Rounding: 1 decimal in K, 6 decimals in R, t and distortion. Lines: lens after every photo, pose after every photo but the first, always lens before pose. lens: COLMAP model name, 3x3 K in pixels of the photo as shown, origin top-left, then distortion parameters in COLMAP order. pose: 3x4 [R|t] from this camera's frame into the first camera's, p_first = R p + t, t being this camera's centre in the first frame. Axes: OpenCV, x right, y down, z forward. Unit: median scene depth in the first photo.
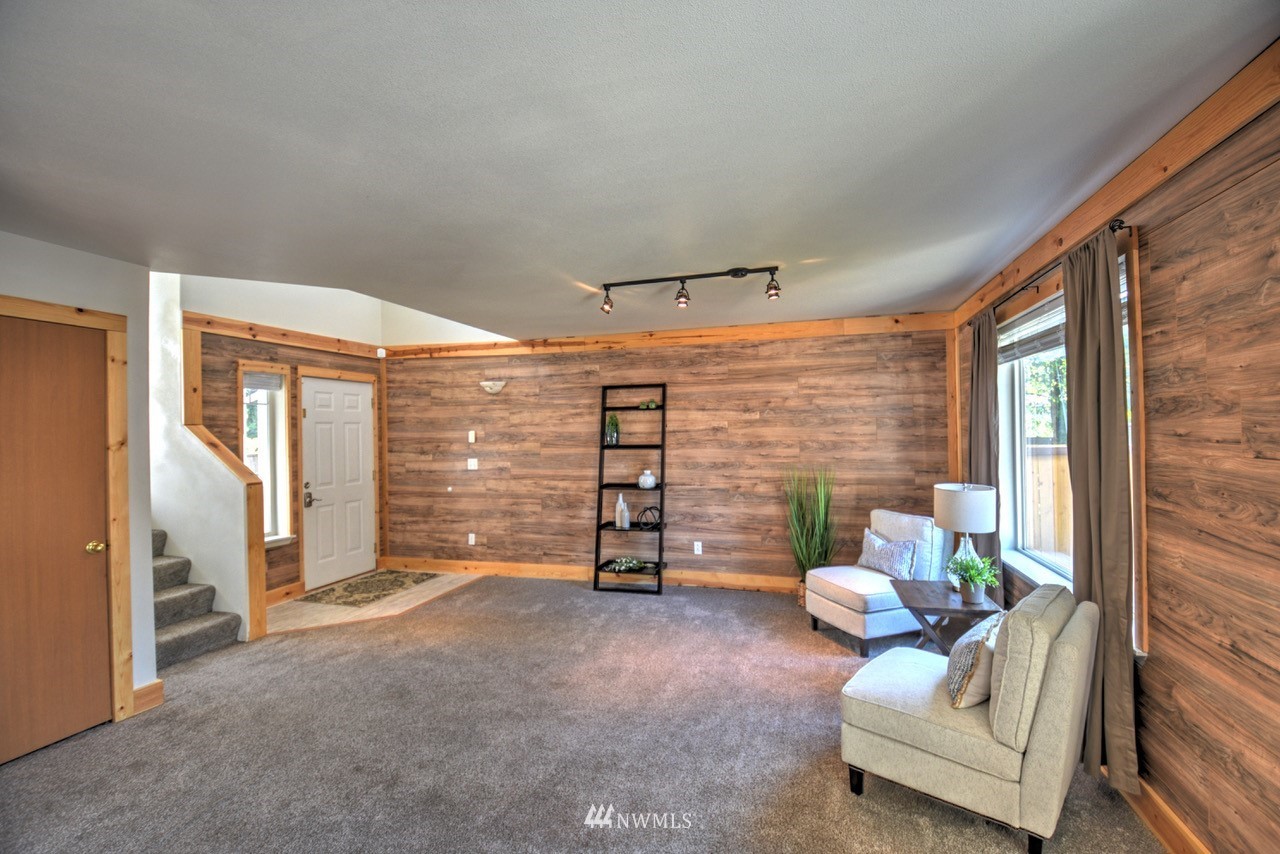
lens RADIAL K [[566.4, 0, 650.7], [0, 566.4, 425.8], [0, 0, 1]] dist [0.024264, -0.032757]
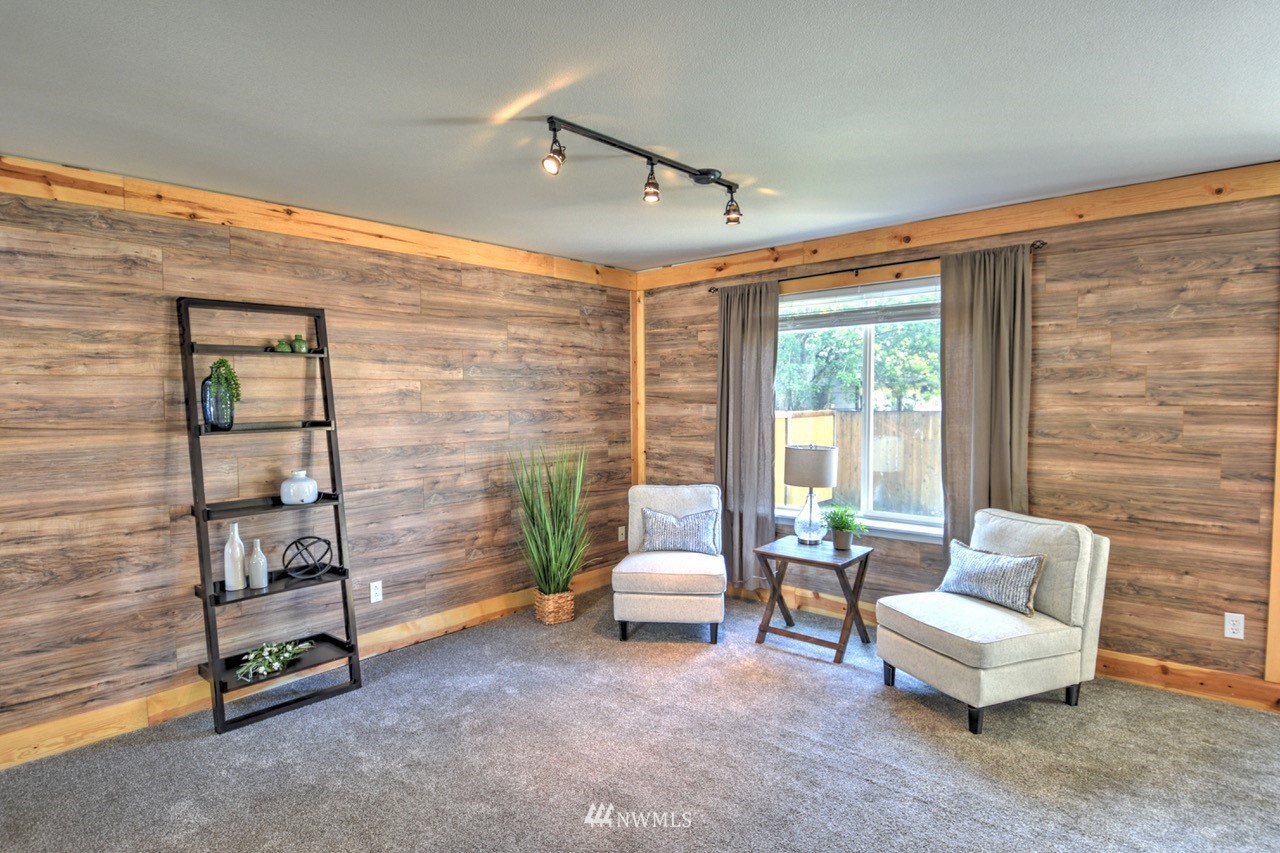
lens RADIAL K [[681.7, 0, 637.3], [0, 681.7, 430.5], [0, 0, 1]] dist [0.029772, -0.036651]
pose [[0.435260, -0.035935, 0.899588, -0.454478], [-0.001738, 0.999168, 0.040754, 0.015378], [-0.900303, -0.019302, 0.434835, 0.448971]]
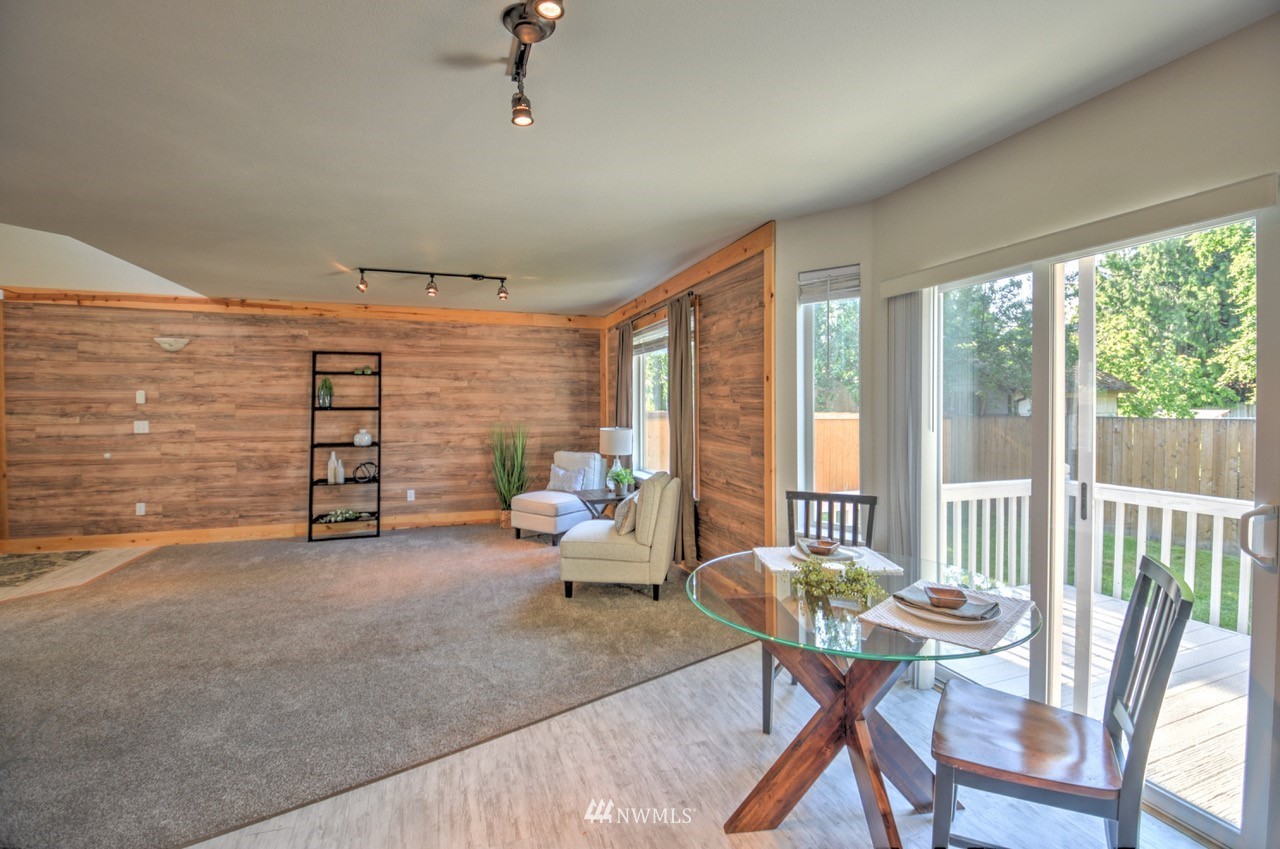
lens RADIAL K [[564.6, 0, 652.4], [0, 564.6, 415.5], [0, 0, 1]] dist [0.029453, -0.032281]
pose [[0.817030, 0.001804, 0.576592, -0.189732], [-0.015474, 0.999704, 0.018799, 0.021819], [-0.576387, -0.024282, 0.816816, -0.244625]]
